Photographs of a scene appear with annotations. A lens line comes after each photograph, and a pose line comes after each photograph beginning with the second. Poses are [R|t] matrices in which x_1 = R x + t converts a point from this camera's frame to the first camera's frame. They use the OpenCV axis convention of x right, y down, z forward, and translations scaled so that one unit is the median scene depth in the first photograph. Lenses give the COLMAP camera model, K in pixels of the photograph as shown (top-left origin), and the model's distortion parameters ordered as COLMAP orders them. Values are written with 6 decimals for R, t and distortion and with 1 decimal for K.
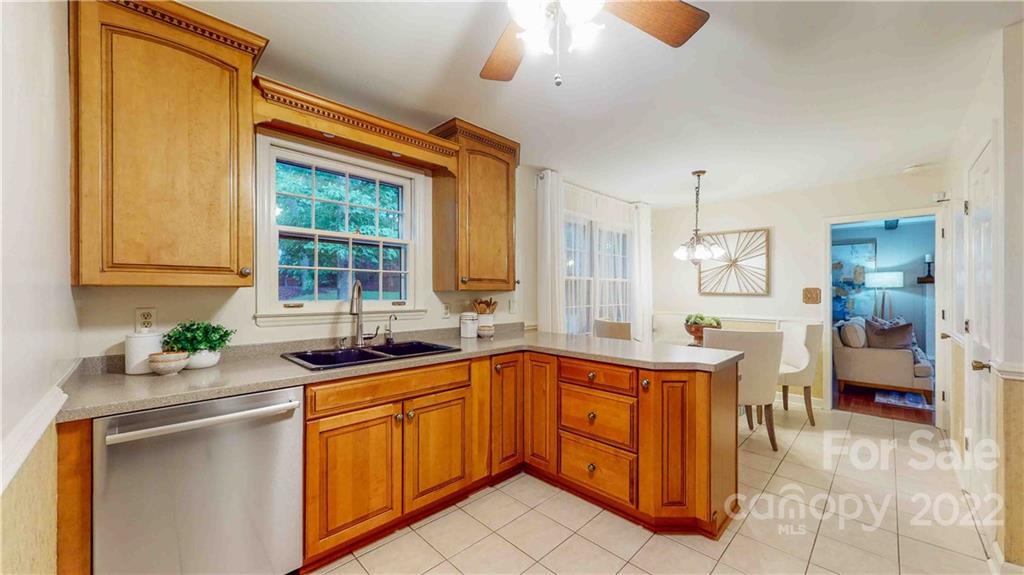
lens RADIAL K [[380.0, 0, 515.7], [0, 380.0, 291.5], [0, 0, 1]] dist [-0.002385, -0.000199]
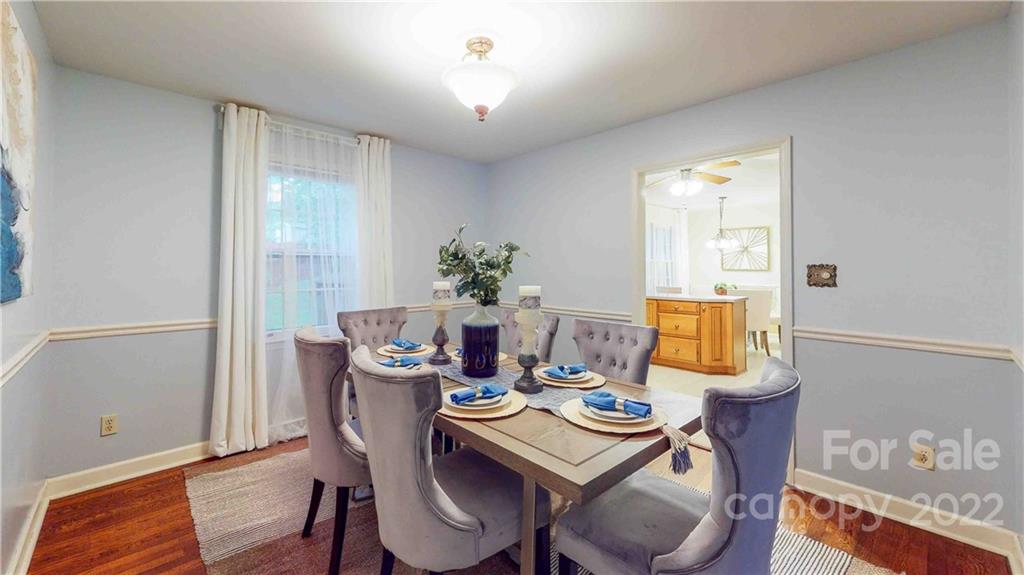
lens RADIAL K [[399.7, 0, 508.4], [0, 399.7, 257.5], [0, 0, 1]] dist [0.000089, -0.000022]
pose [[0.999669, 0.001445, -0.025668, -0.323520], [-0.002100, 0.999673, -0.025483, -0.000999], [0.025622, 0.025528, 0.999346, -0.604350]]
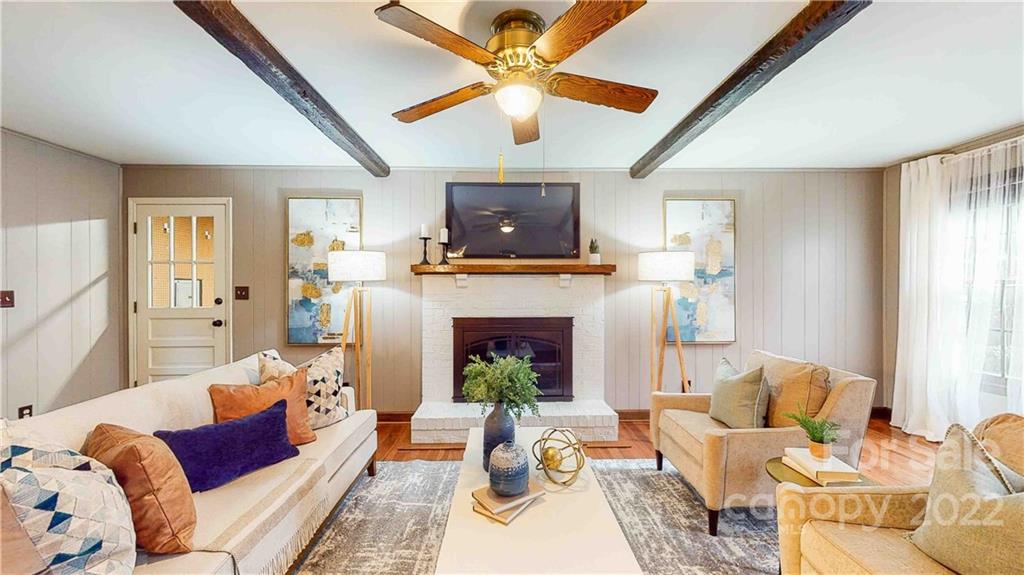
lens RADIAL K [[375.4, 0, 509.9], [0, 375.4, 285.7], [0, 0, 1]] dist [-0.000747, -0.000162]
pose [[0.698921, -0.004412, 0.715185, 1.071457], [0.004446, 0.999988, 0.001823, -0.007709], [-0.715185, 0.001906, 0.698933, 0.710193]]
